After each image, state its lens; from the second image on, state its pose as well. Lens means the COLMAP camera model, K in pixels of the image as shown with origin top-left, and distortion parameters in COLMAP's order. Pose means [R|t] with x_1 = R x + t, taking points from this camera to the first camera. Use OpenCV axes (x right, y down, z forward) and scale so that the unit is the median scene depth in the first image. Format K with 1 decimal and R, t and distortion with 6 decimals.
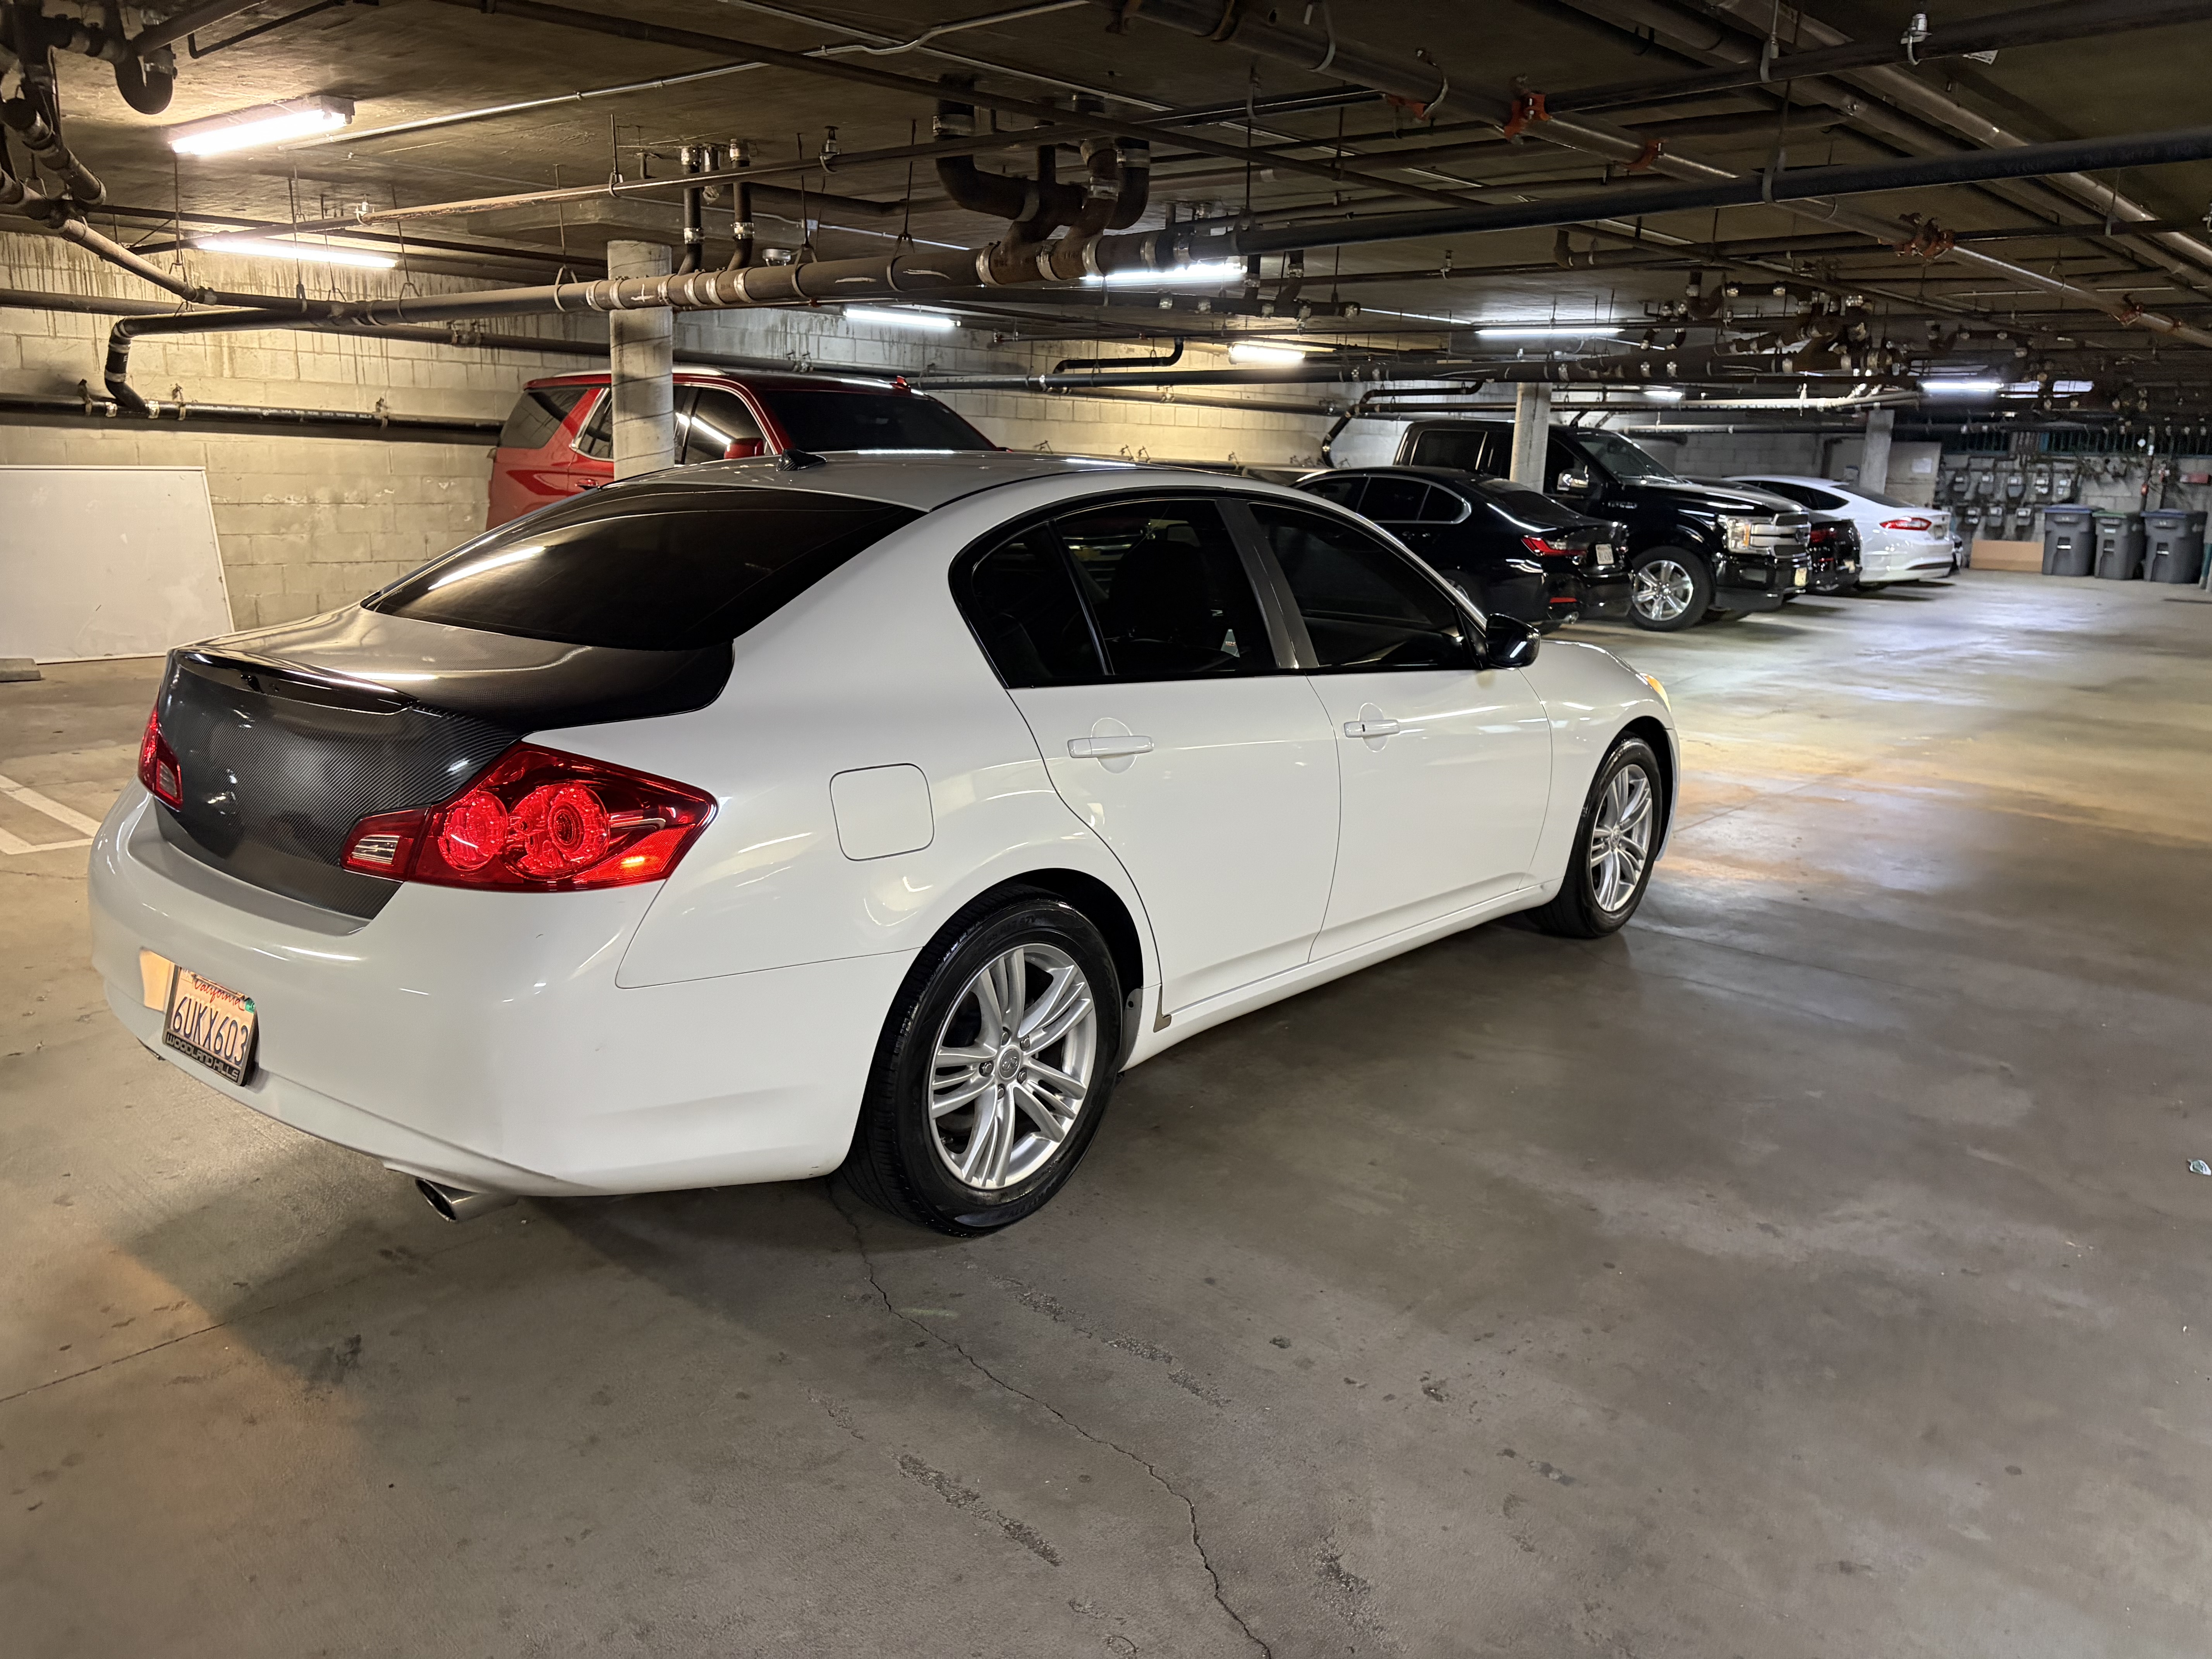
lens RADIAL K [[1687.4, 0, 1104.6], [0, 1687.4, 783.5], [0, 0, 1]] dist [0.048883, -0.004868]
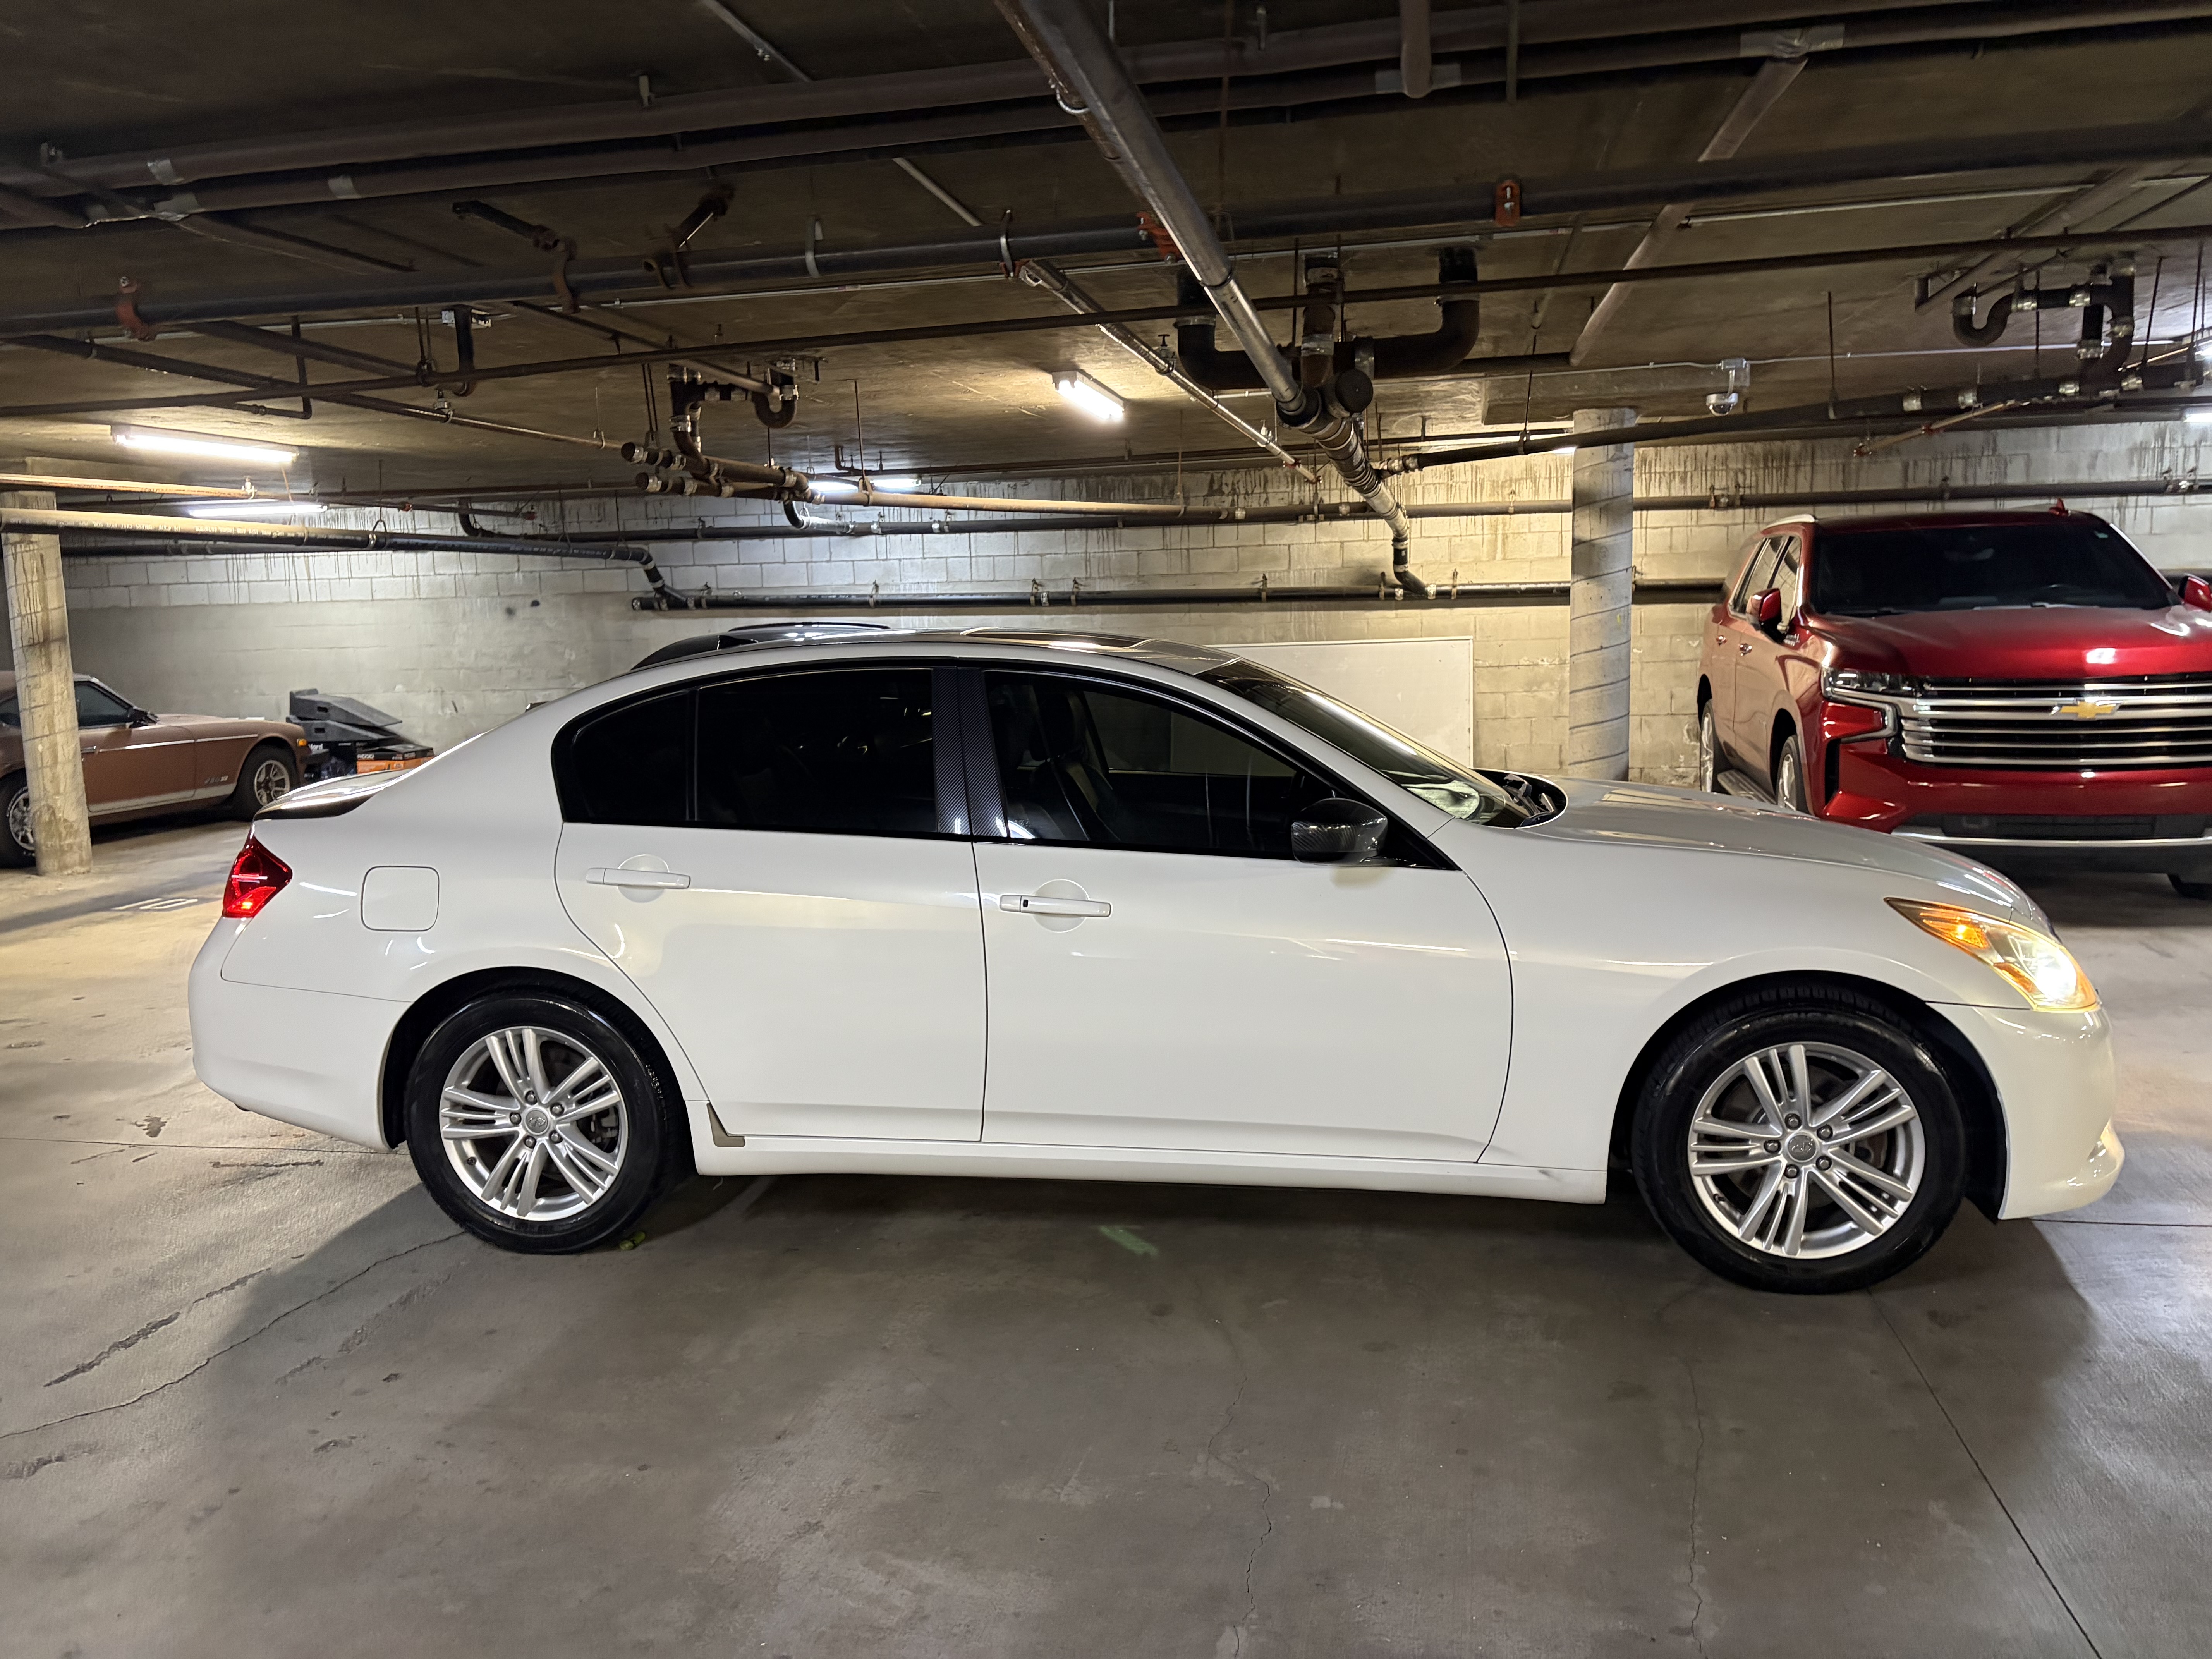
lens RADIAL K [[1662.5, 0, 1106.0], [0, 1662.5, 829.5], [0, 0, 1]] dist [0.016652, -0.033419]
pose [[0.515701, 0.069140, -0.853975, 0.727817], [-0.119936, 0.992750, 0.007949, -0.065861], [0.848333, 0.098323, 0.520254, 0.426509]]
